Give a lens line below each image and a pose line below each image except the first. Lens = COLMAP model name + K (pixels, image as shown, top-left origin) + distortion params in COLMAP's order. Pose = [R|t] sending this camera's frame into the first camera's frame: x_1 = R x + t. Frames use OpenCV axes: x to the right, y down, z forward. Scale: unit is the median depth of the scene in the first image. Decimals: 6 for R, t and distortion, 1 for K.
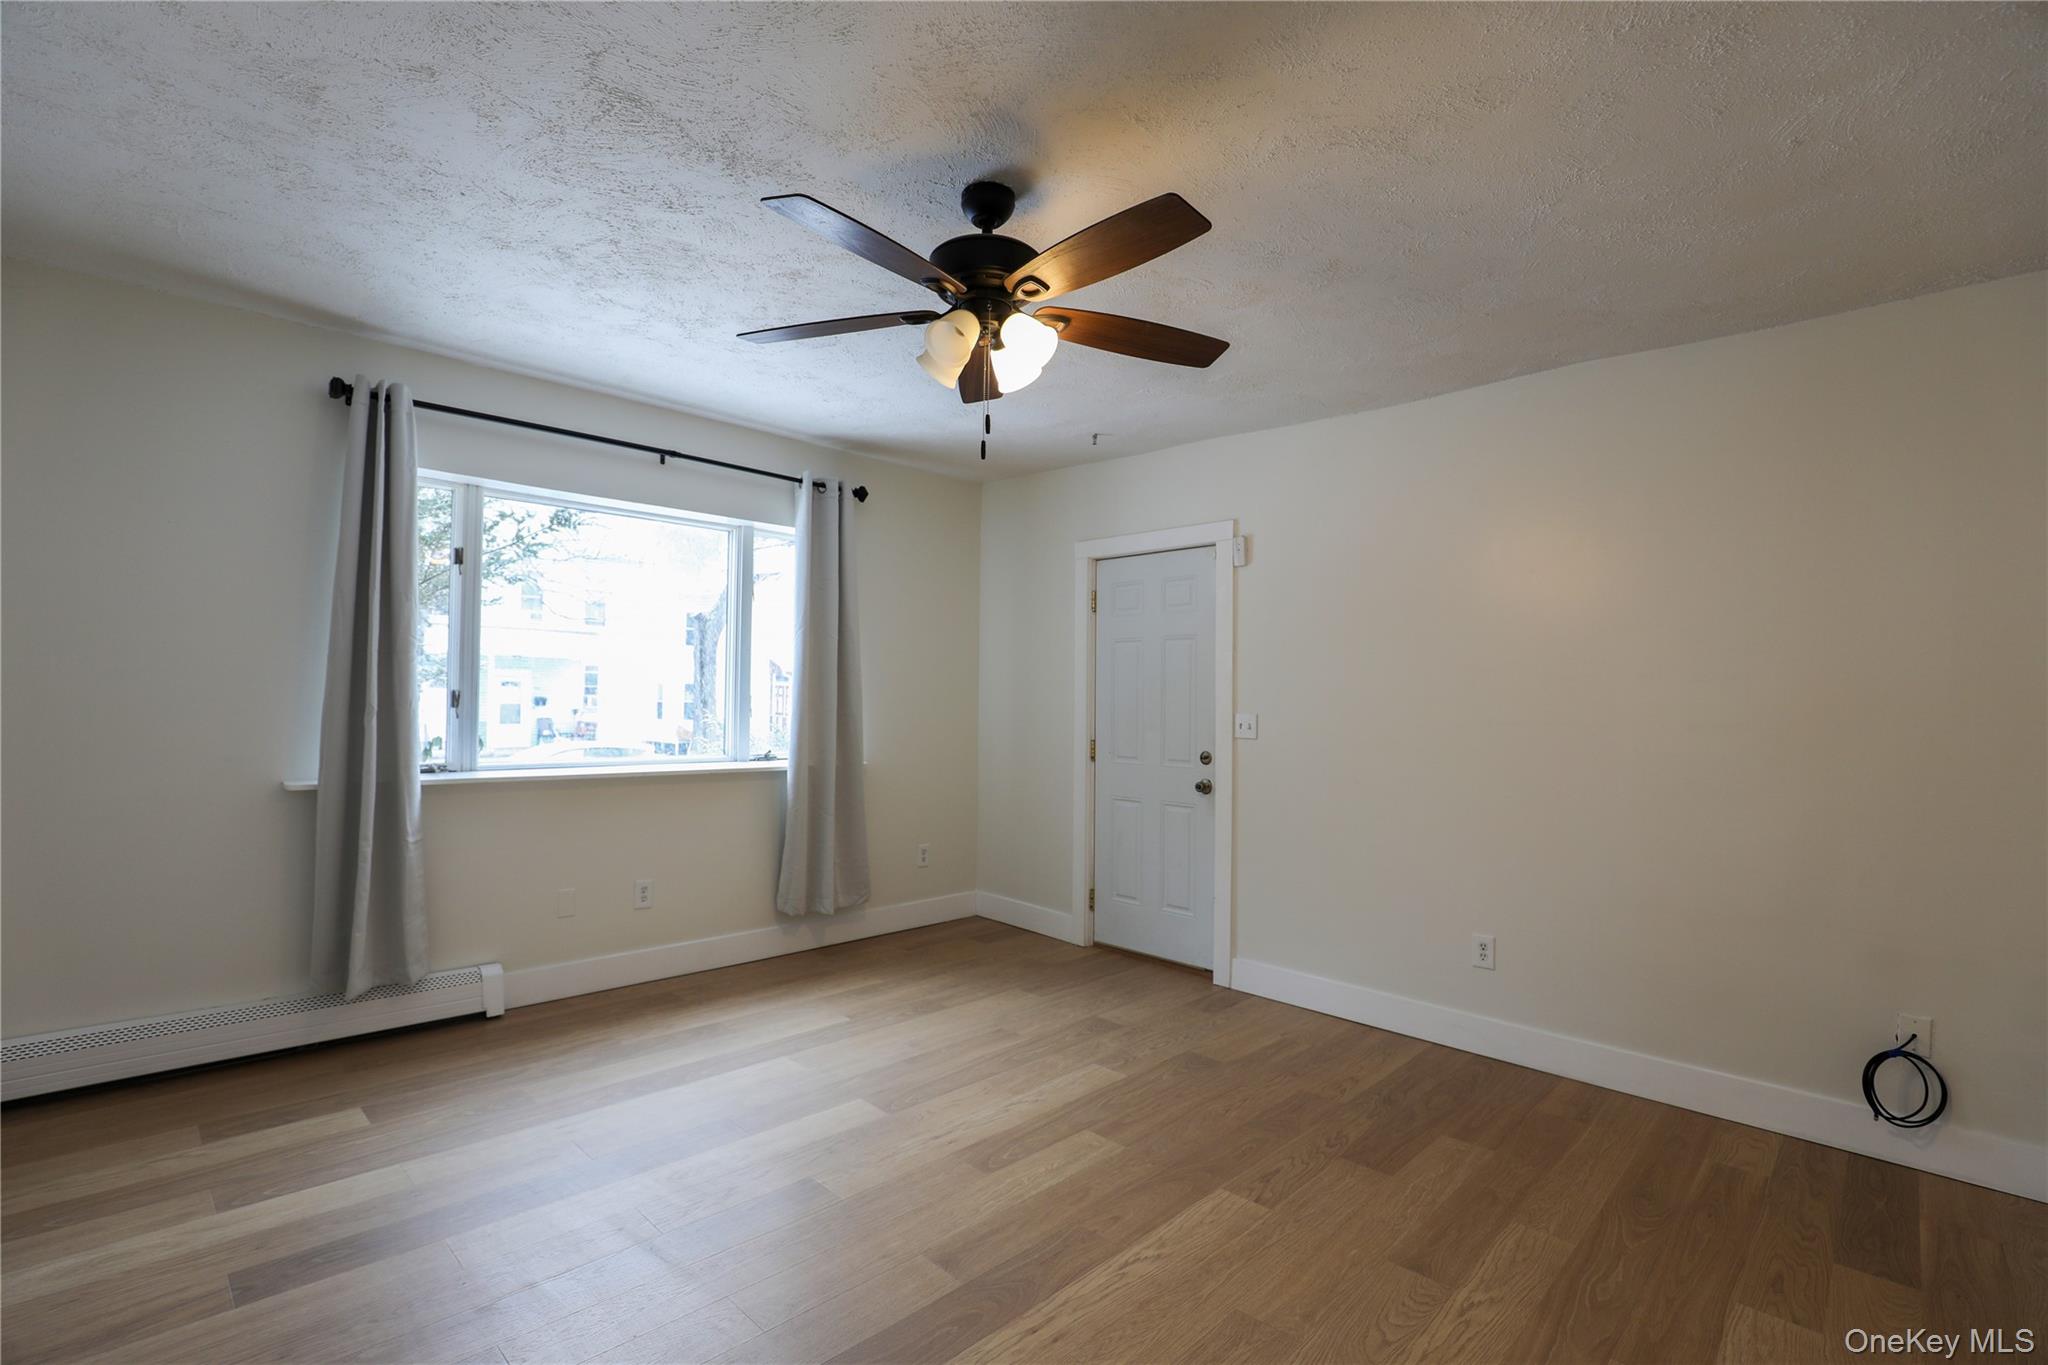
lens RADIAL K [[963.6, 0, 1024.0], [0, 963.6, 682.5], [0, 0, 1]] dist [-0.000004, 0.000027]
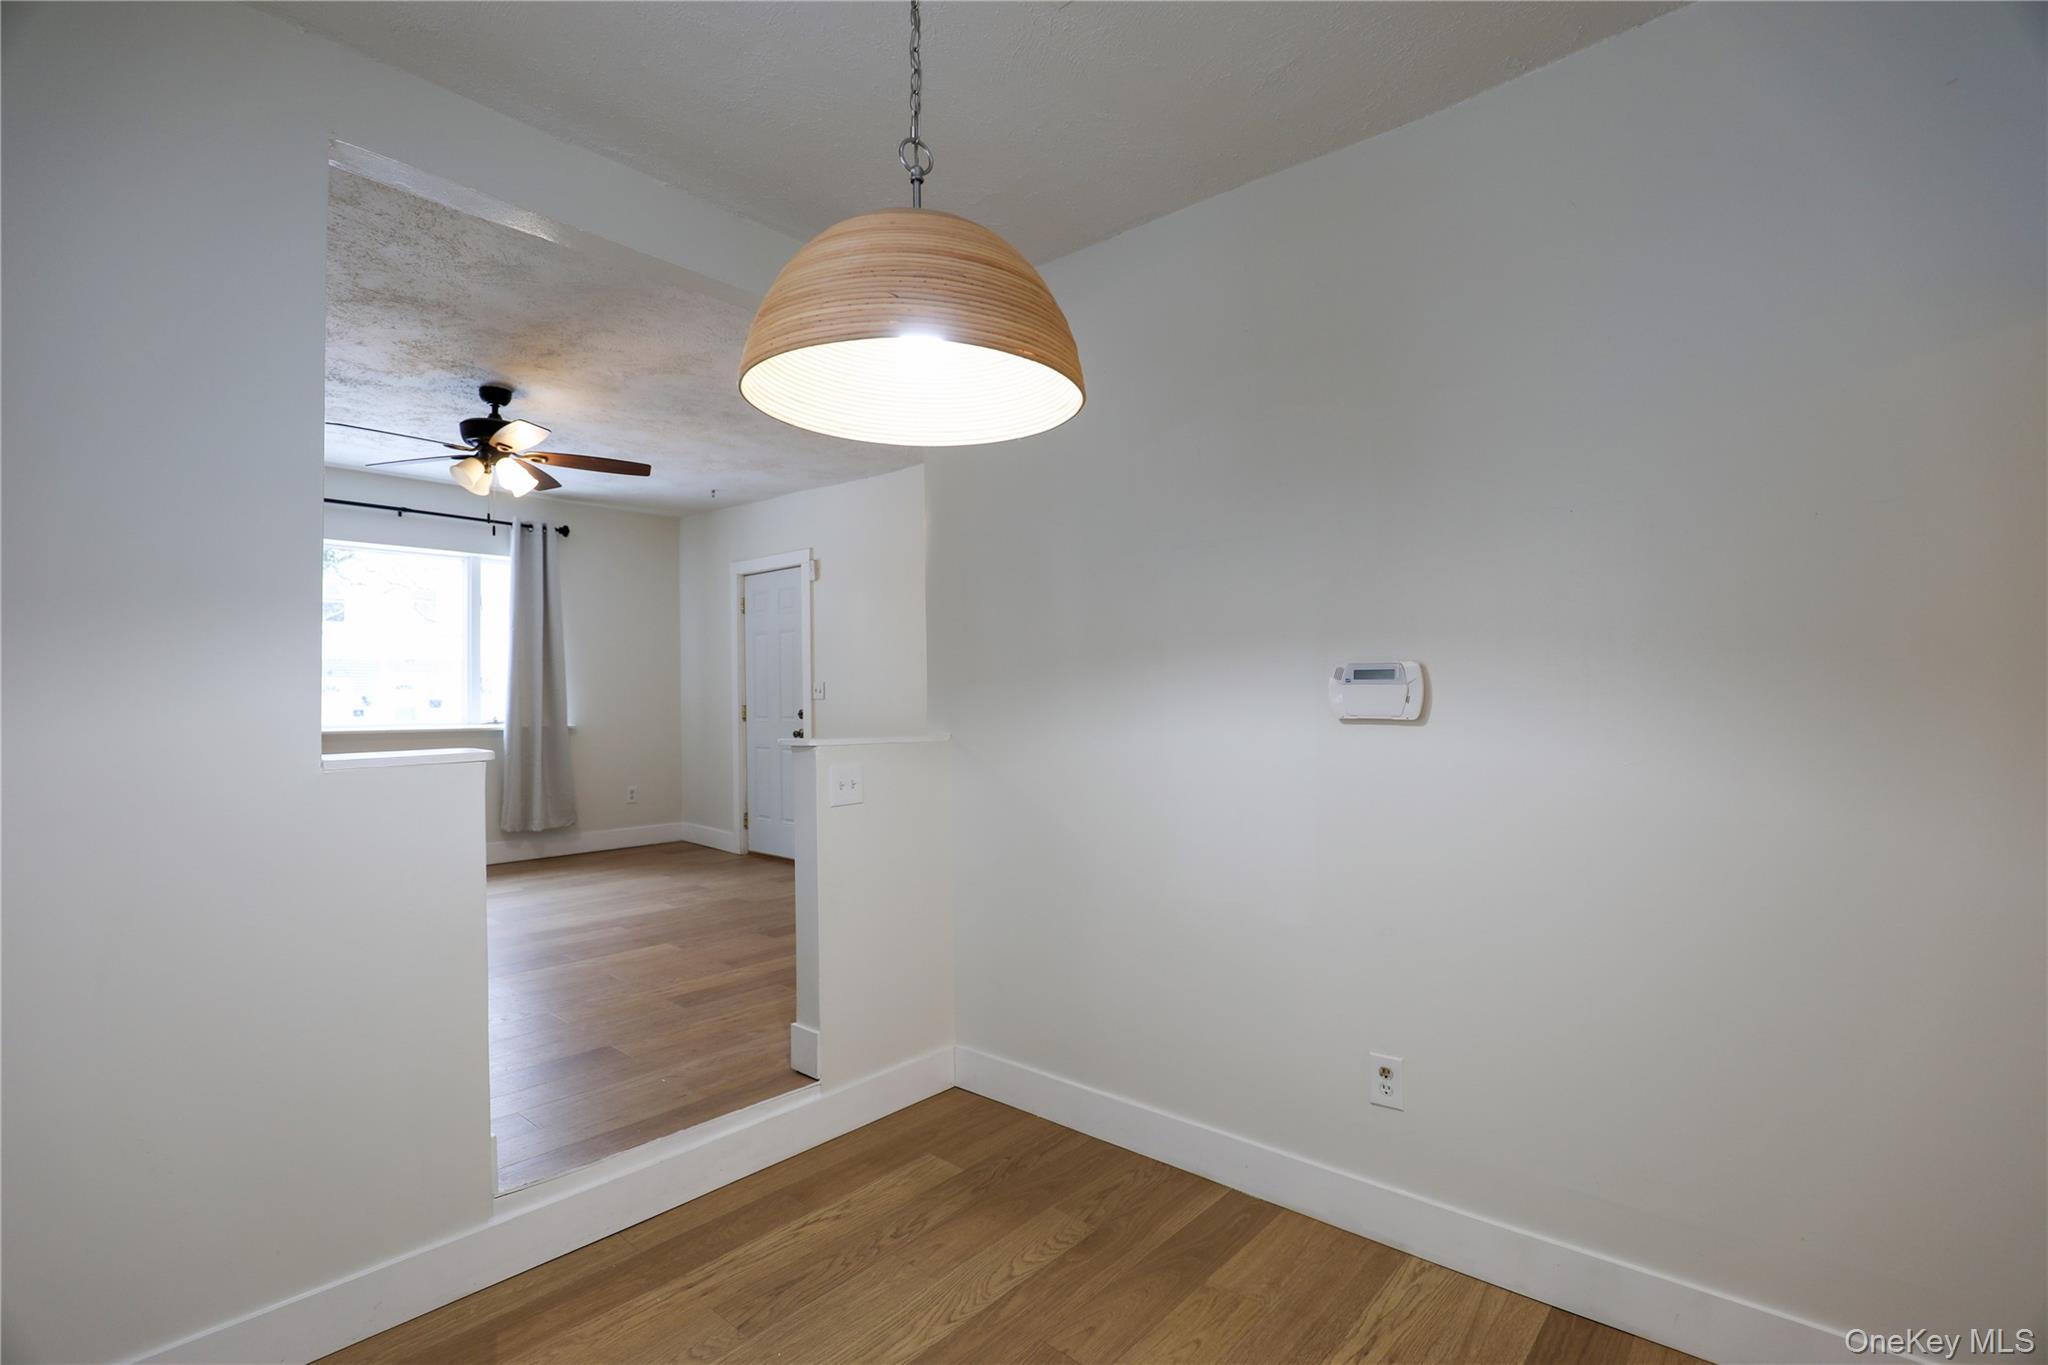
lens RADIAL K [[953.1, 0, 1024.0], [0, 953.1, 682.5], [0, 0, 1]] dist [-0.030276, 0.000015]
pose [[0.997031, -0.020644, 0.074185, 0.403255], [0.020351, 0.999782, 0.004704, 0.030535], [-0.074266, -0.003180, 0.997233, -0.424748]]
